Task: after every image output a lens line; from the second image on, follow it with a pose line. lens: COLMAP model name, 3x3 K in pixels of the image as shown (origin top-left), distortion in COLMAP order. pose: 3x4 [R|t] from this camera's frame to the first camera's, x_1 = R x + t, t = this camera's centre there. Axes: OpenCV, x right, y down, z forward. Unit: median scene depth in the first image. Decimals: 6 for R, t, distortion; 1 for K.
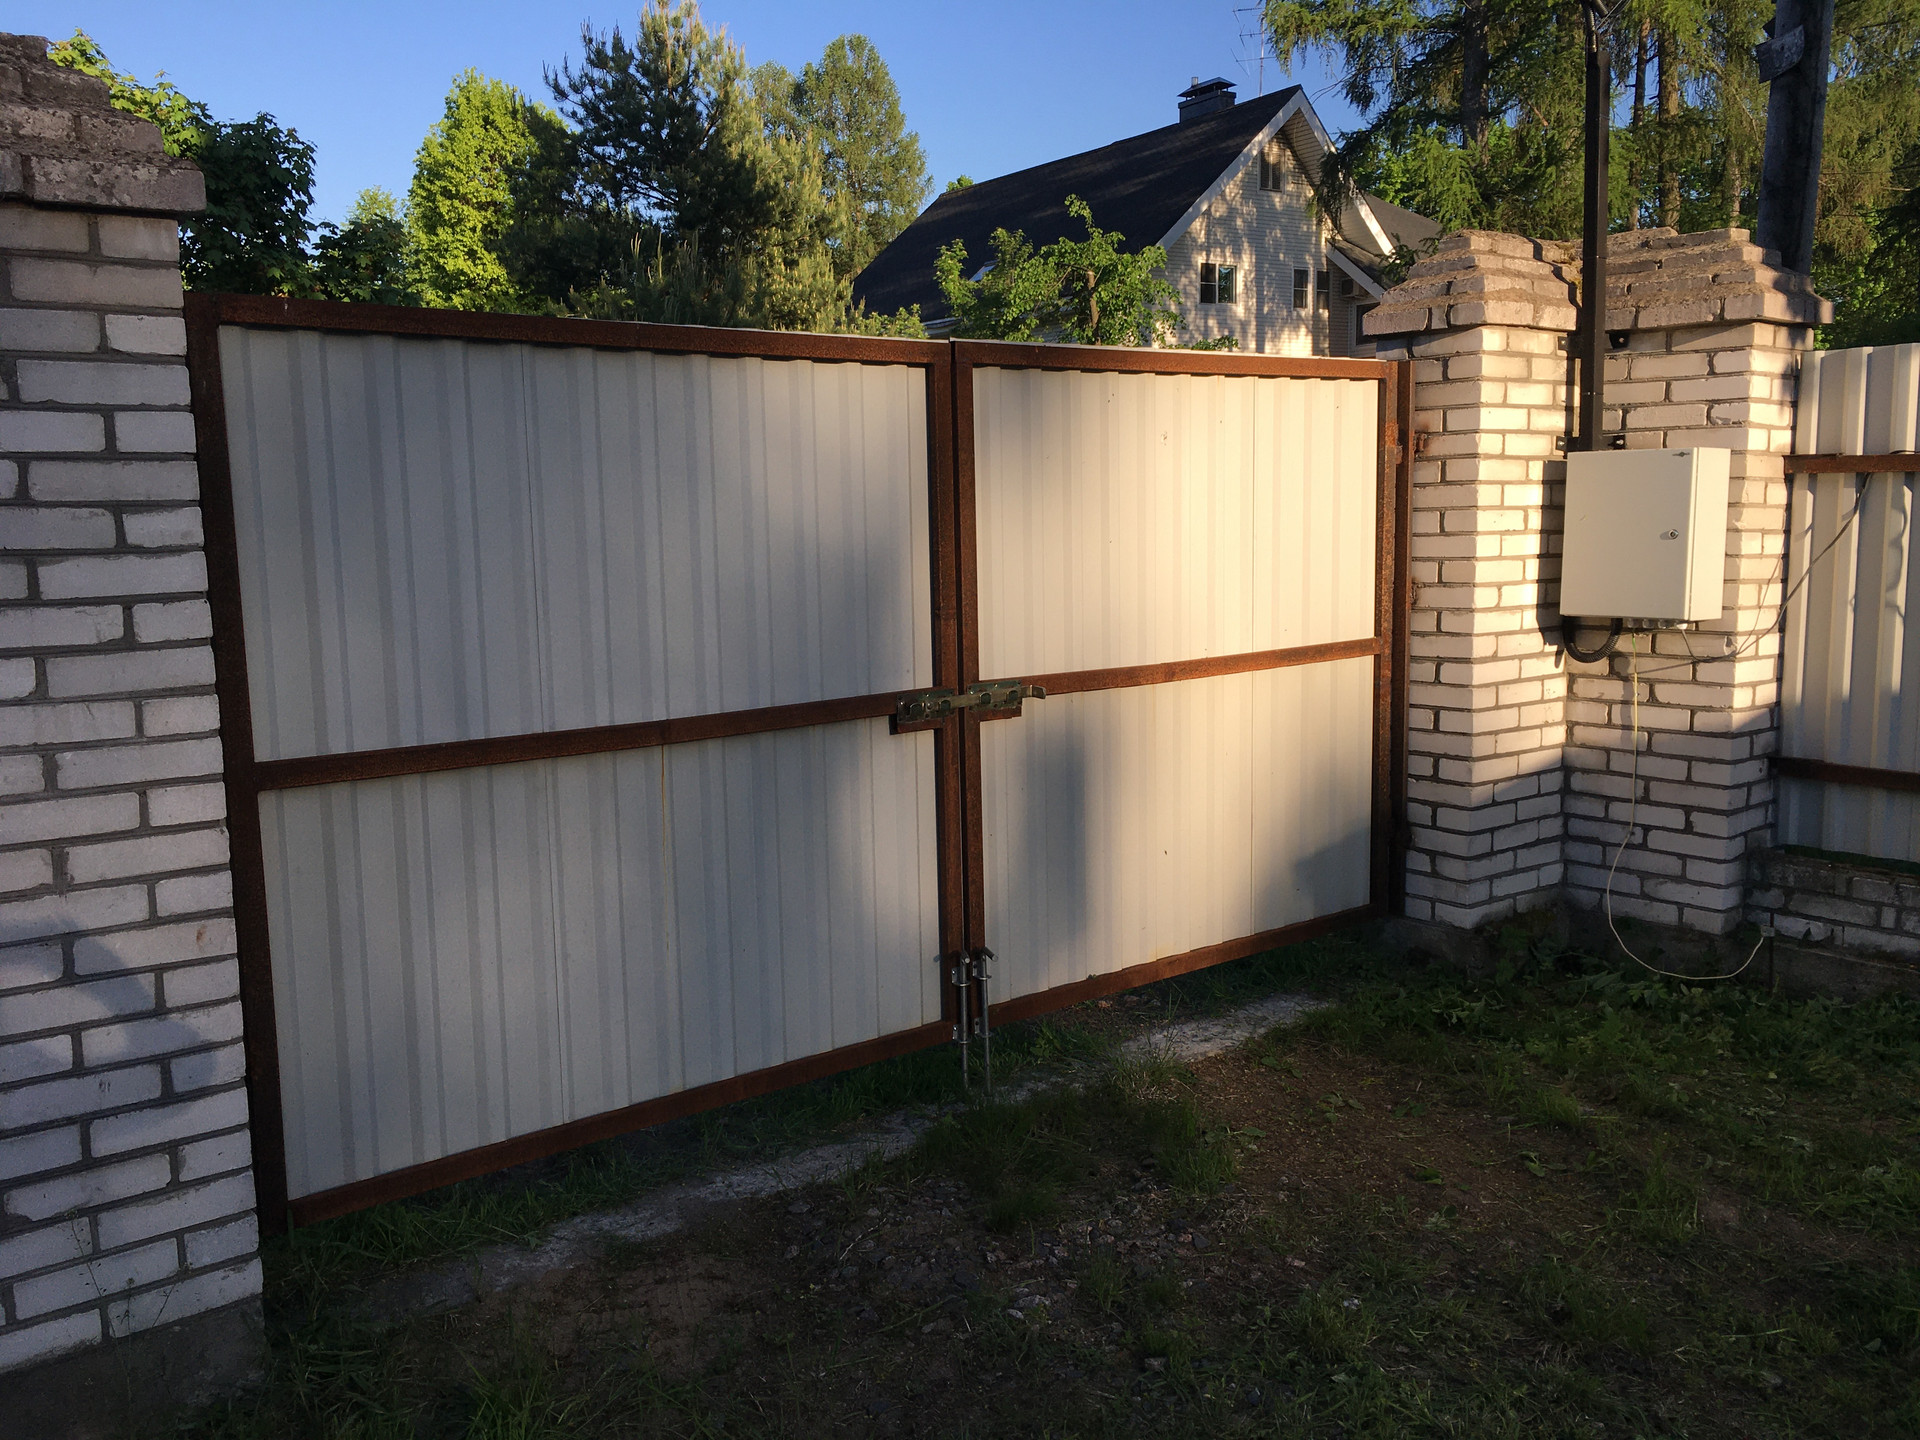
lens RADIAL K [[1647.0, 0, 973.6], [0, 1647.0, 731.1], [0, 0, 1]] dist [0.075437, -0.106342]
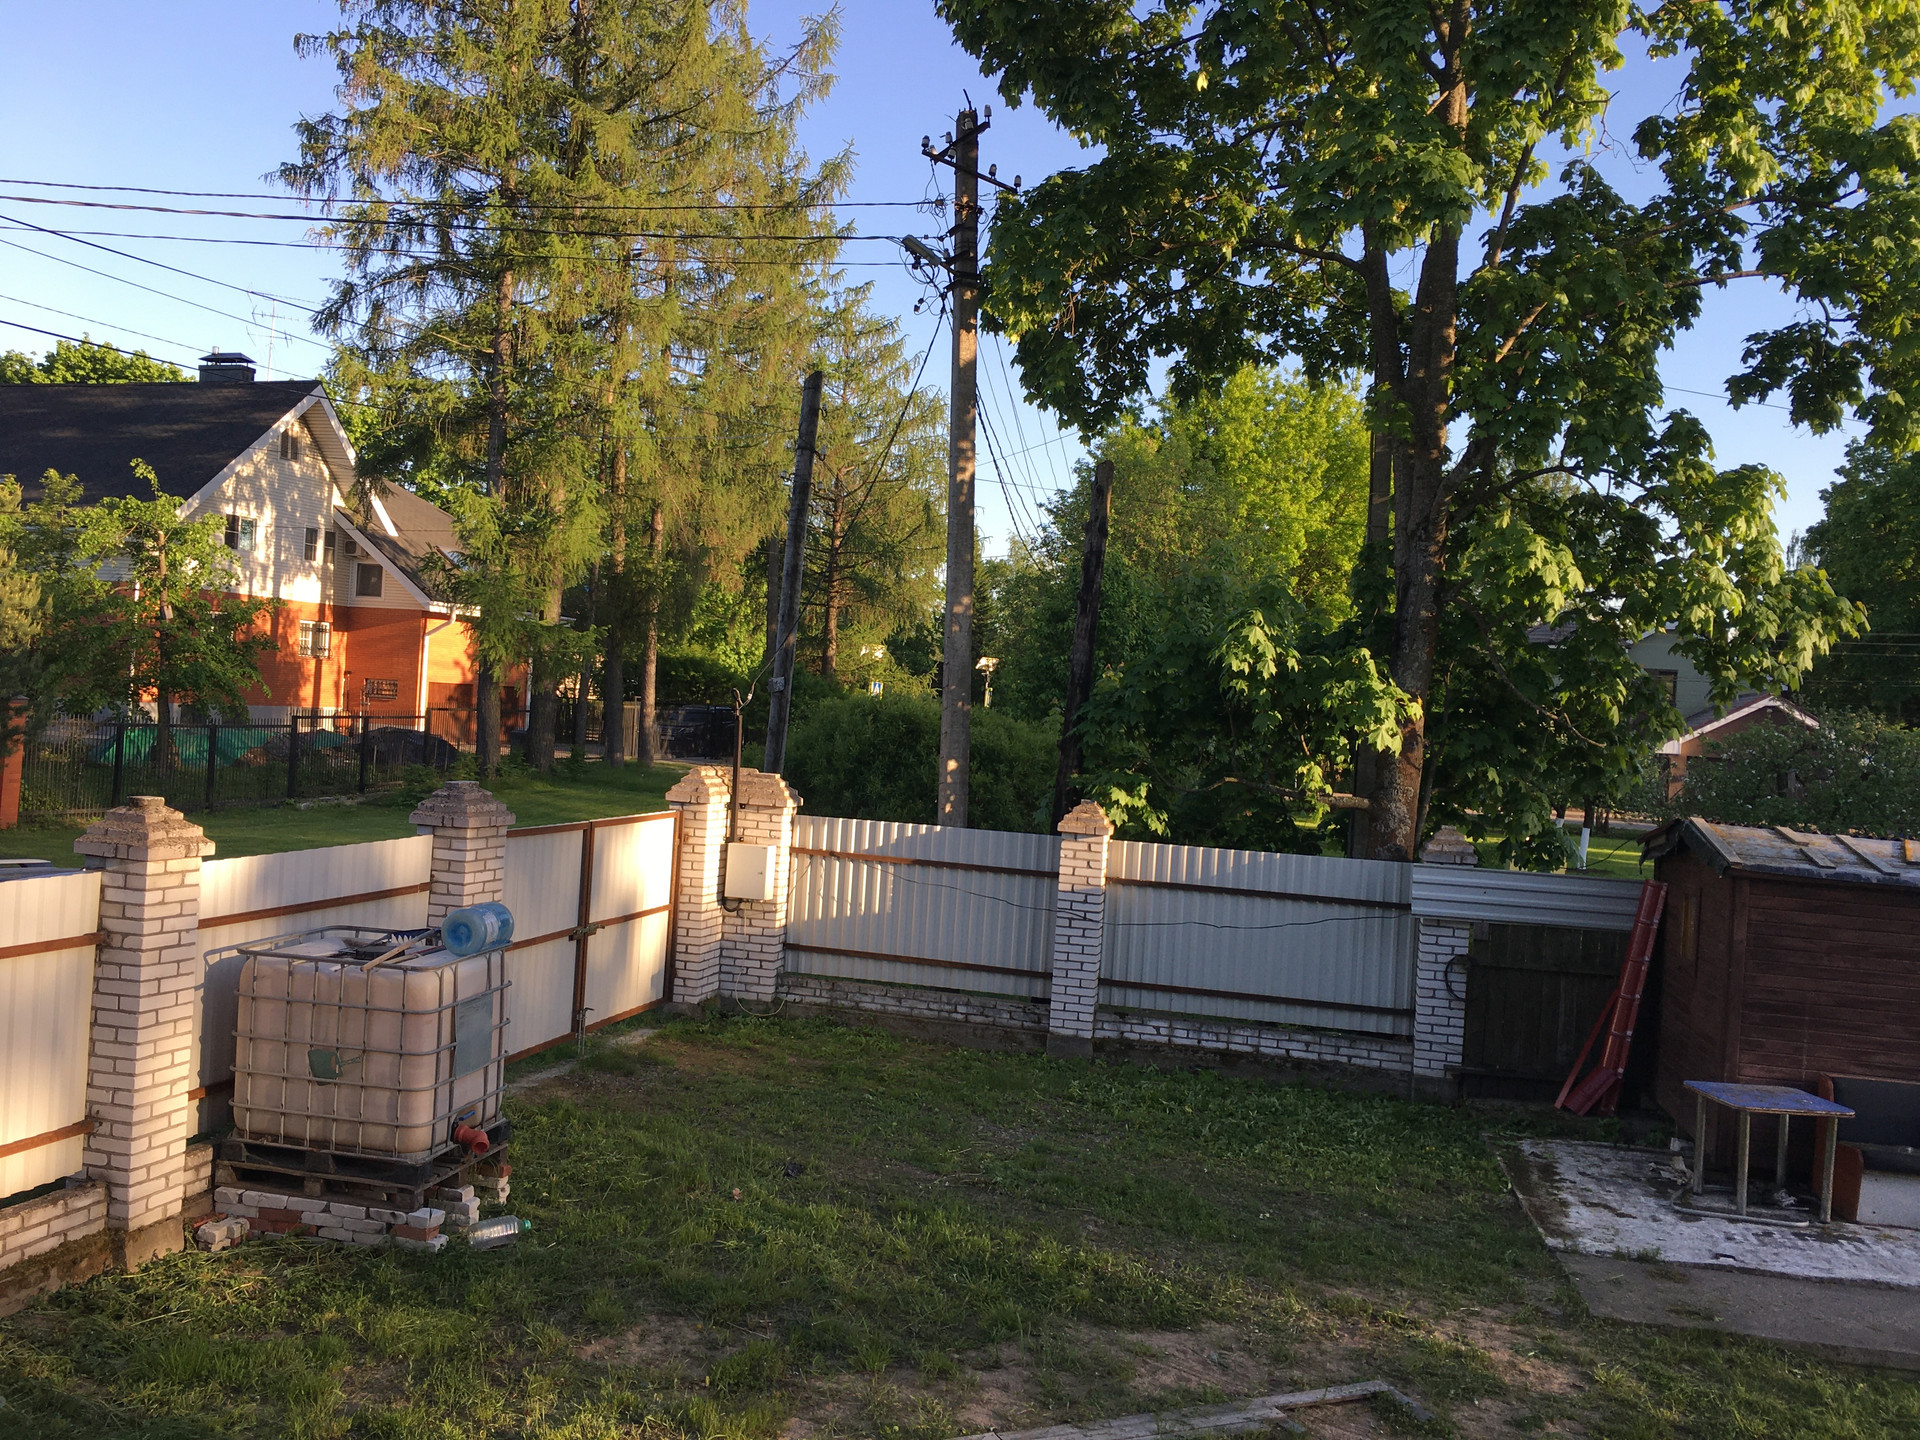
lens RADIAL K [[1647.0, 0, 957.6], [0, 1647.0, 718.0], [0, 0, 1]] dist [0.075437, -0.106342]
pose [[0.800175, 0.064565, 0.596282, -1.095346], [0.006400, 0.993213, -0.116133, -0.040366], [-0.599733, 0.096743, 0.794331, -1.632945]]
